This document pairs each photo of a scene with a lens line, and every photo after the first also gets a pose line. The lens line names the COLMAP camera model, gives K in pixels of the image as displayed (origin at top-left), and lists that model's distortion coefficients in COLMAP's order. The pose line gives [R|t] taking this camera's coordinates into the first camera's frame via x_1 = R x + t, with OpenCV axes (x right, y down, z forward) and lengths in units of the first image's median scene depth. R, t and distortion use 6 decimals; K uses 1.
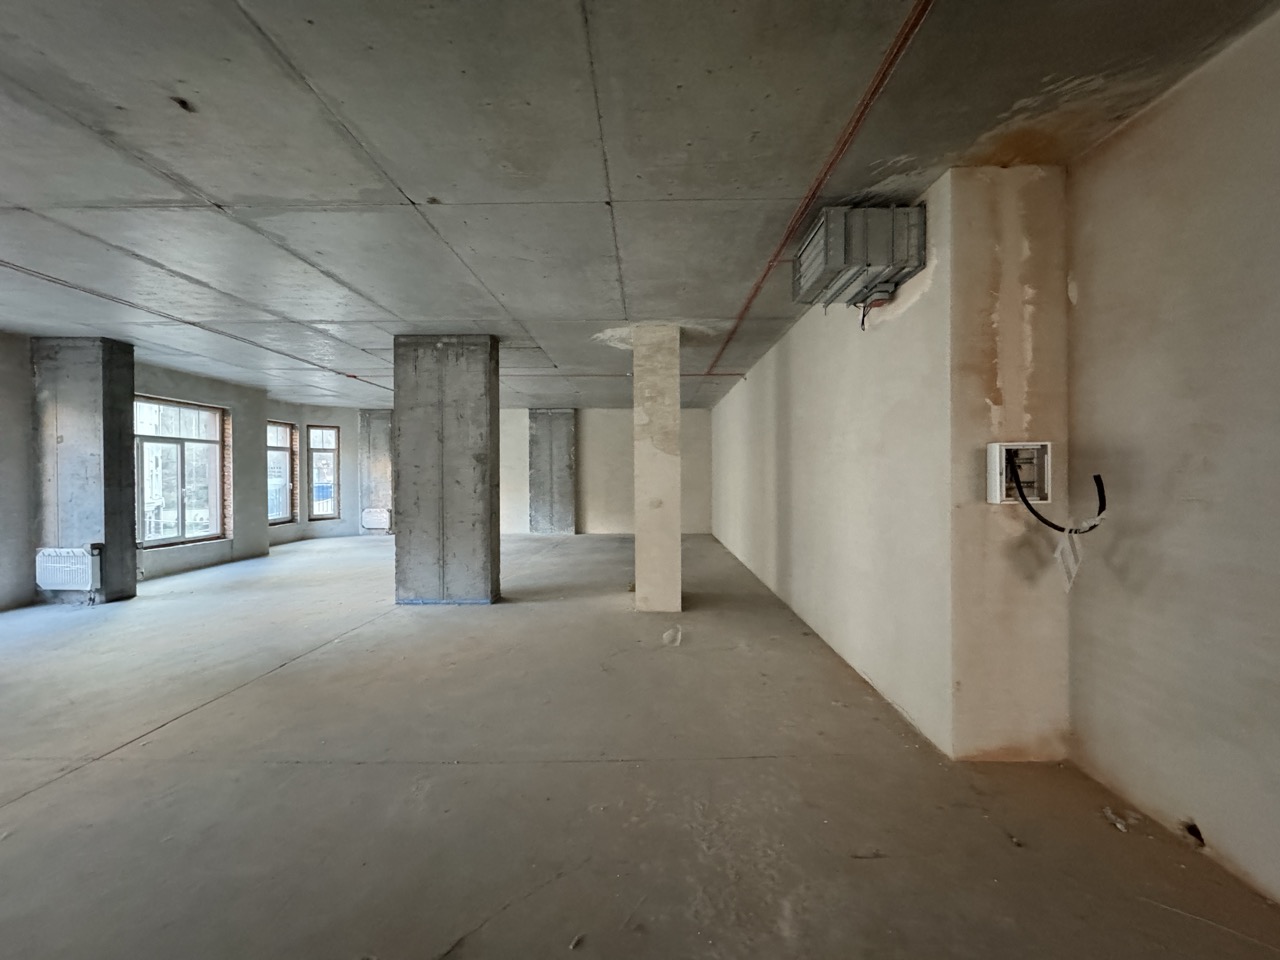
lens RADIAL K [[505.8, 0, 639.6], [0, 505.8, 477.4], [0, 0, 1]] dist [-0.002572, 0.000261]
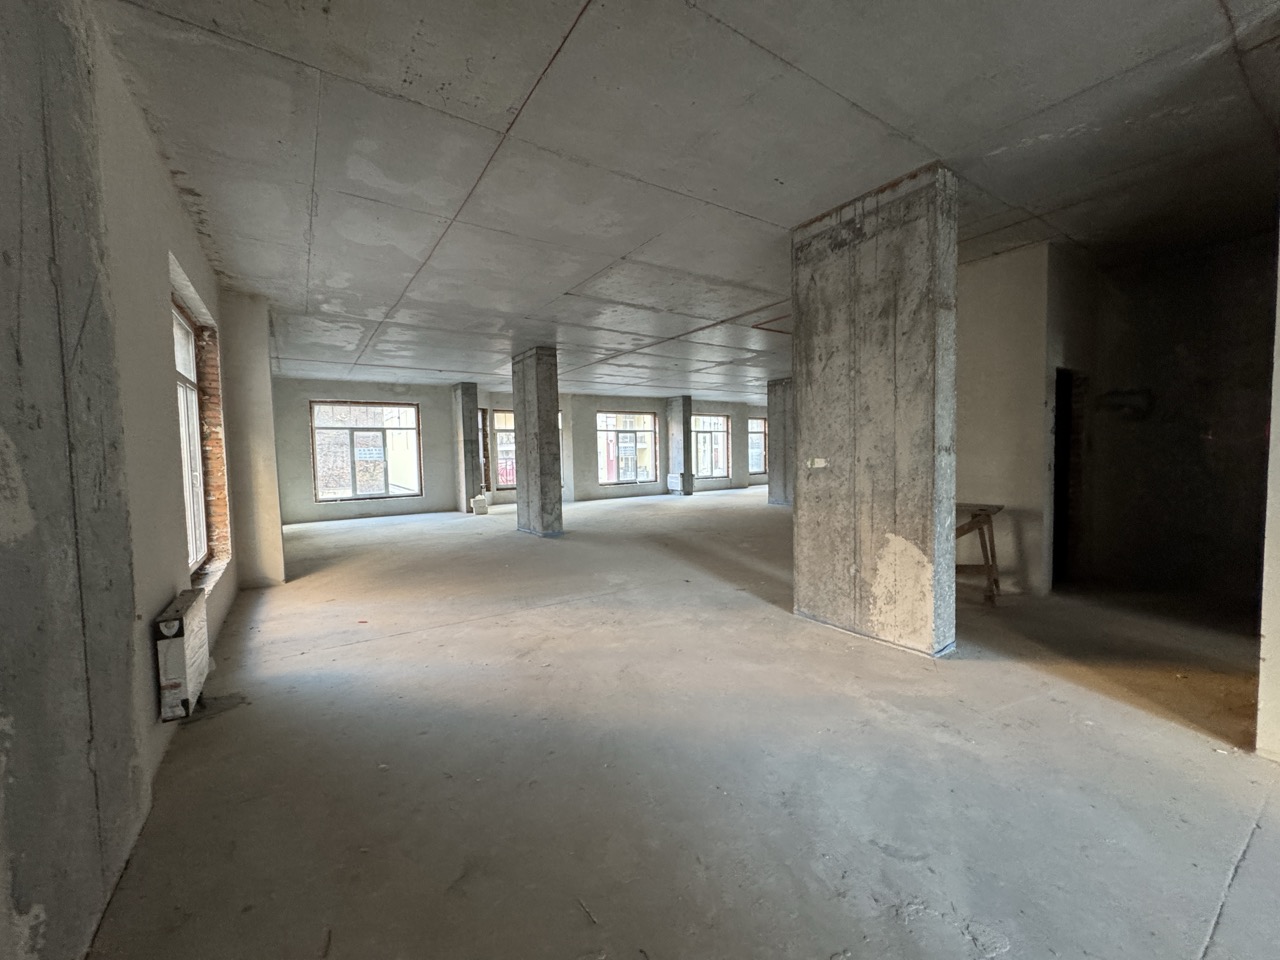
lens RADIAL K [[505.8, 0, 639.6], [0, 505.8, 477.4], [0, 0, 1]] dist [-0.002572, 0.000261]
pose [[0.573381, 0.030901, -0.818706, 0.945833], [0.012586, 0.998838, 0.046515, 0.024998], [0.819192, -0.036974, 0.572326, -0.684574]]
